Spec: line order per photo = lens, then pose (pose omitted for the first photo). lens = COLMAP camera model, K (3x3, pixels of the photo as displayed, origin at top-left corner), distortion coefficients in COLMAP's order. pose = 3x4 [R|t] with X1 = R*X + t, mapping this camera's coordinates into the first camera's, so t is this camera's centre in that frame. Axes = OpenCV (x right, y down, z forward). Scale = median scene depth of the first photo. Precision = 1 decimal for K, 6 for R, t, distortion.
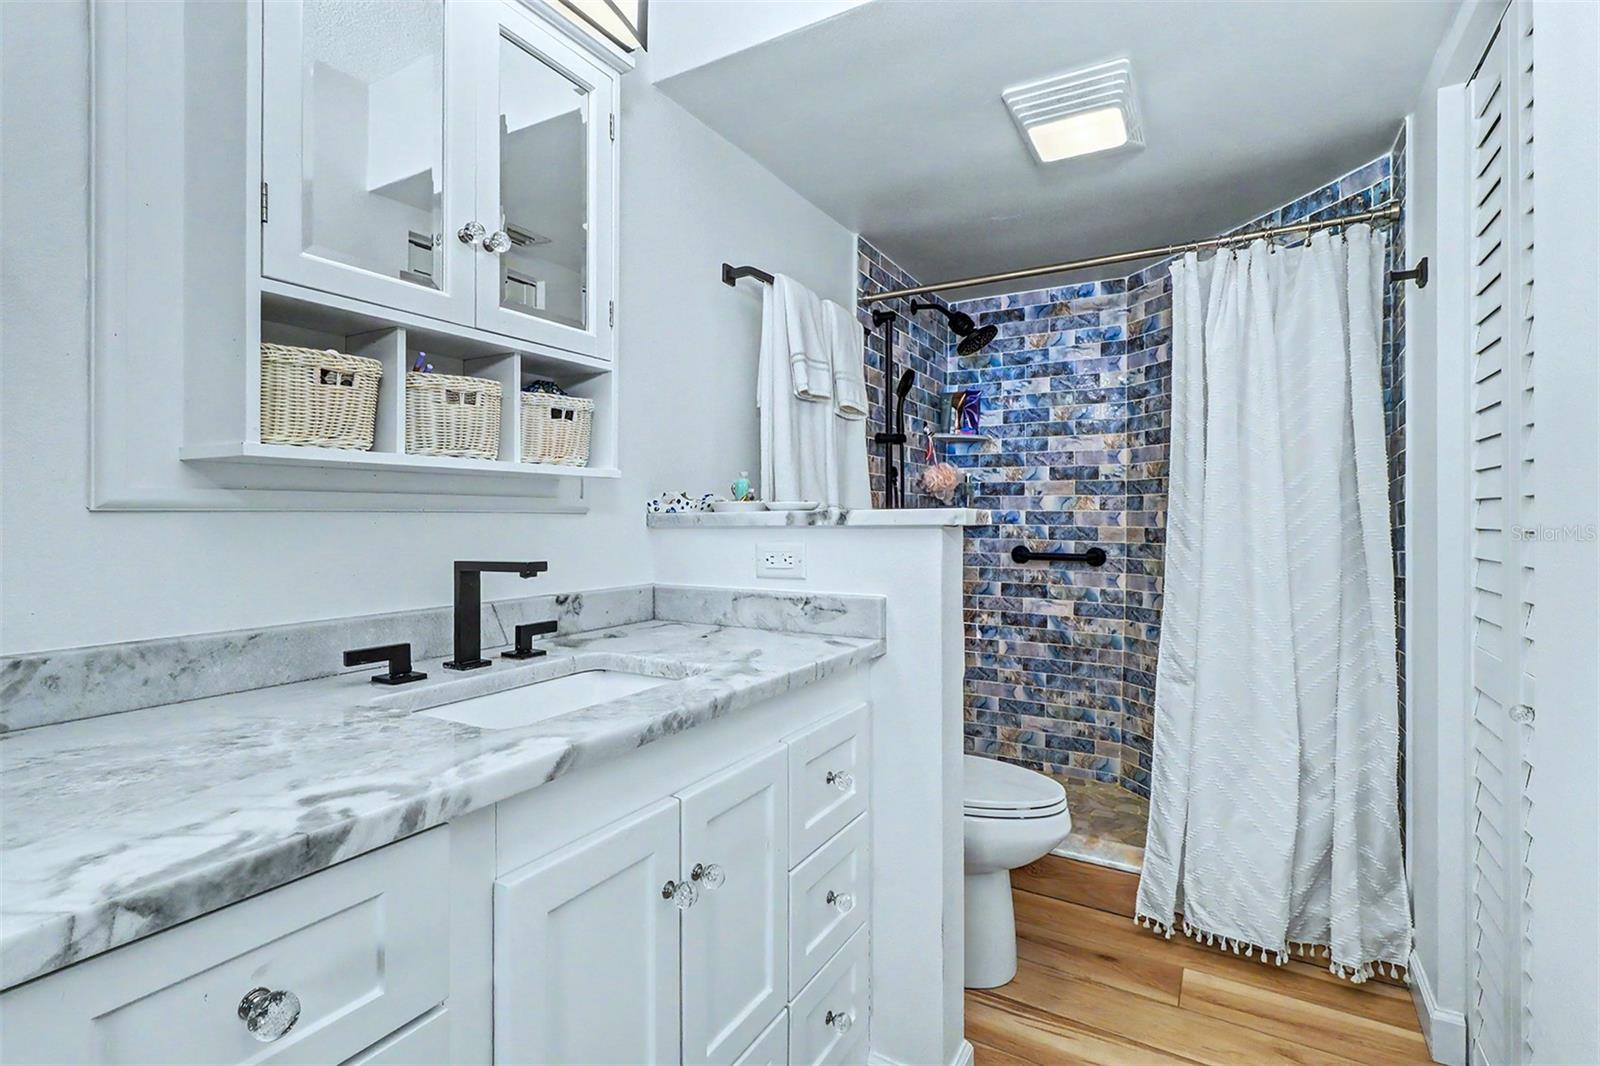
lens RADIAL K [[762.7, 0, 796.2], [0, 762.7, 528.6], [0, 0, 1]] dist [0.002969, -0.000660]
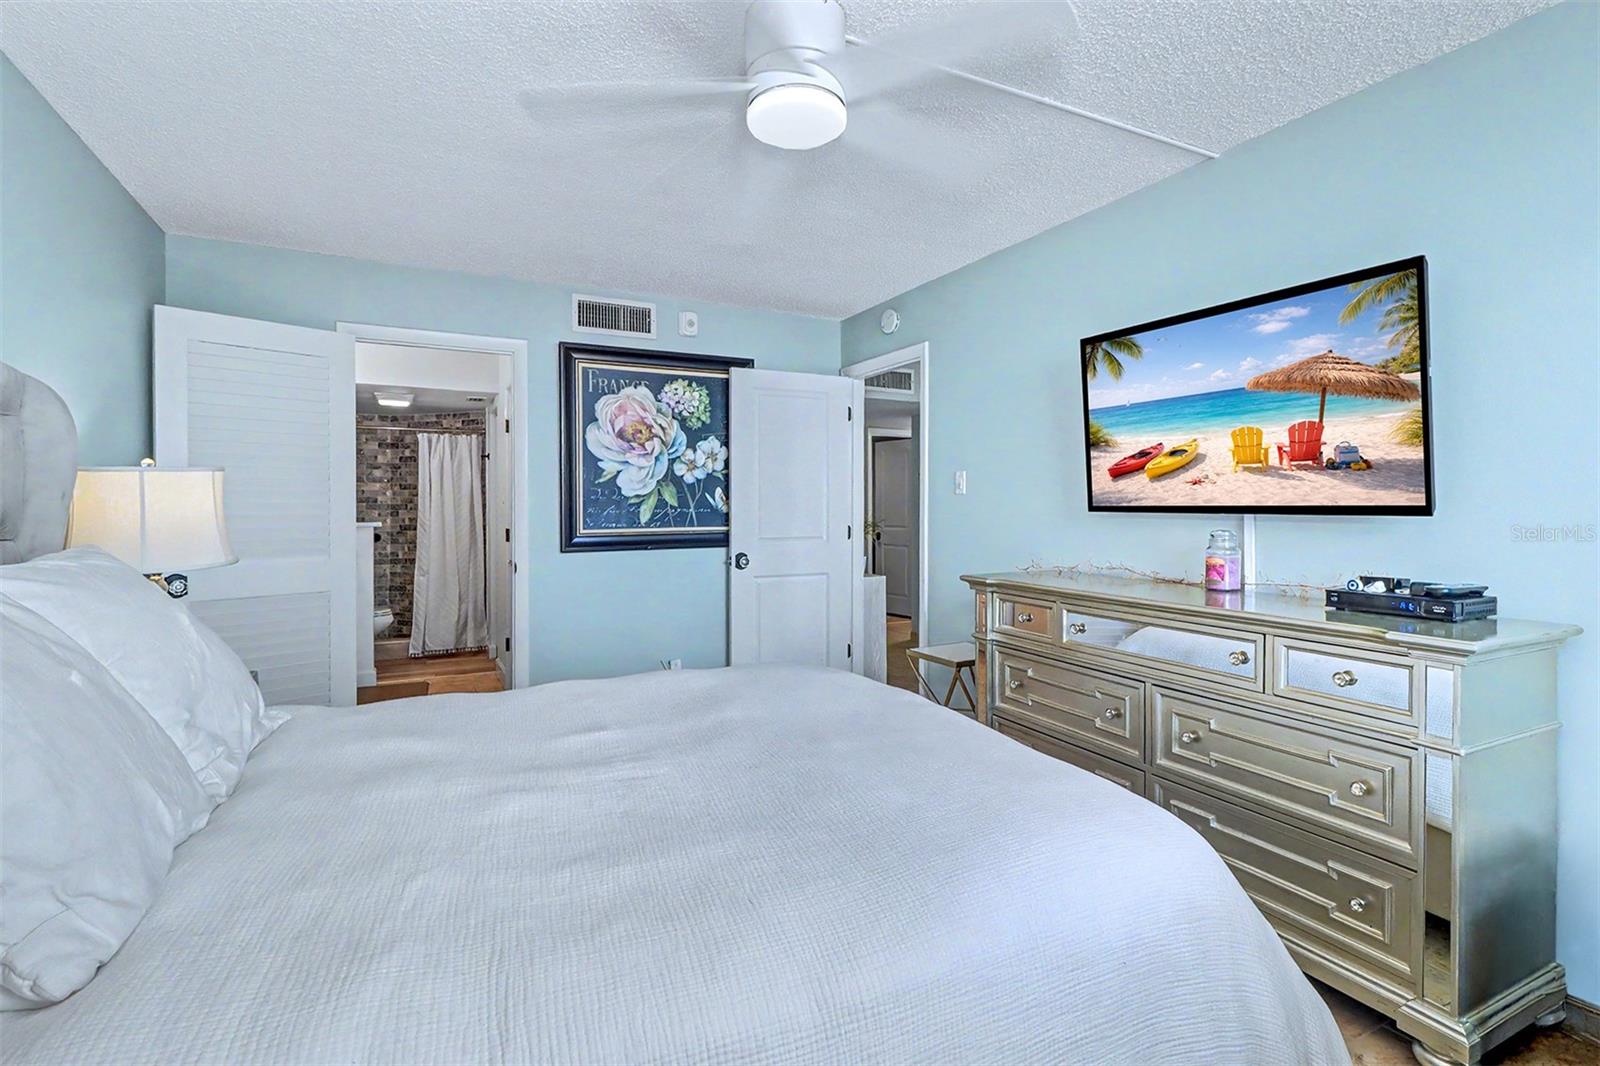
lens RADIAL K [[739.6, 0, 790.0], [0, 739.6, 502.6], [0, 0, 1]] dist [0.001750, -0.000046]
pose [[0.540641, 0.009681, 0.841198, -1.298858], [0.010308, 0.999782, -0.018131, -0.023471], [-0.841190, 0.018473, 0.540424, -1.997918]]
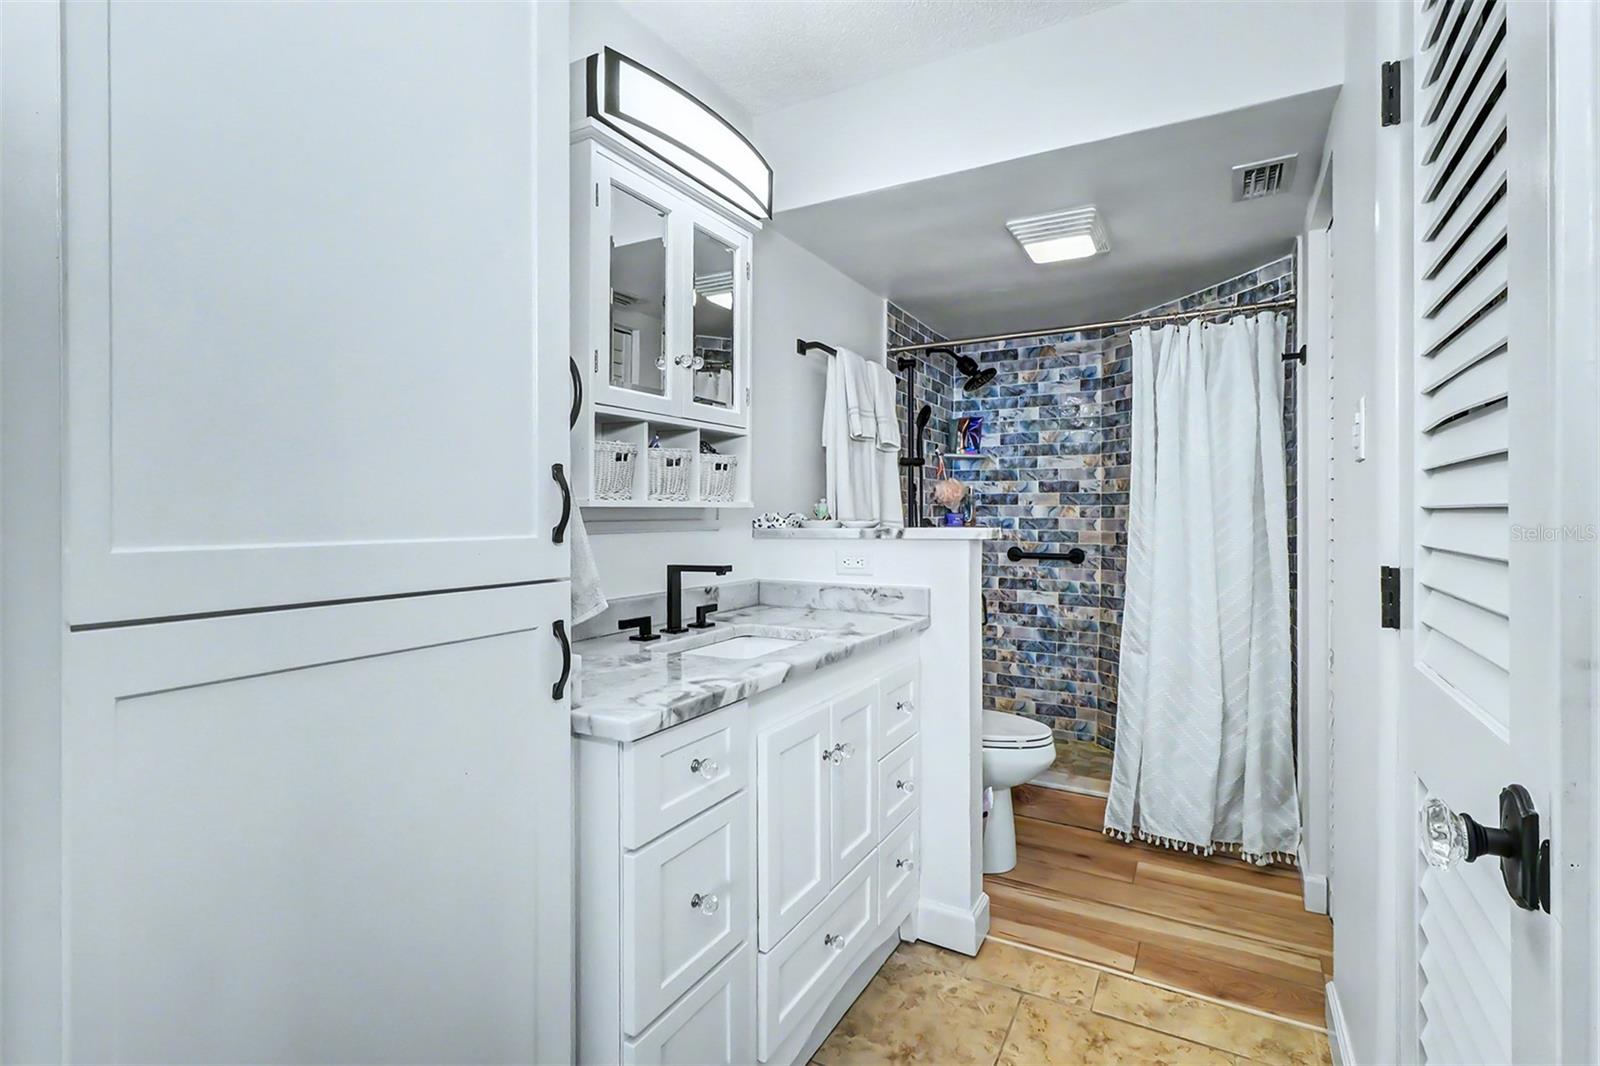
lens RADIAL K [[762.7, 0, 812.6], [0, 762.7, 521.8], [0, 0, 1]] dist [0.002969, -0.000660]
pose [[0.999395, -0.000424, 0.034773, -0.115951], [0.000514, 0.999997, -0.002575, -0.024126], [-0.034771, 0.002591, 0.999392, -0.332994]]
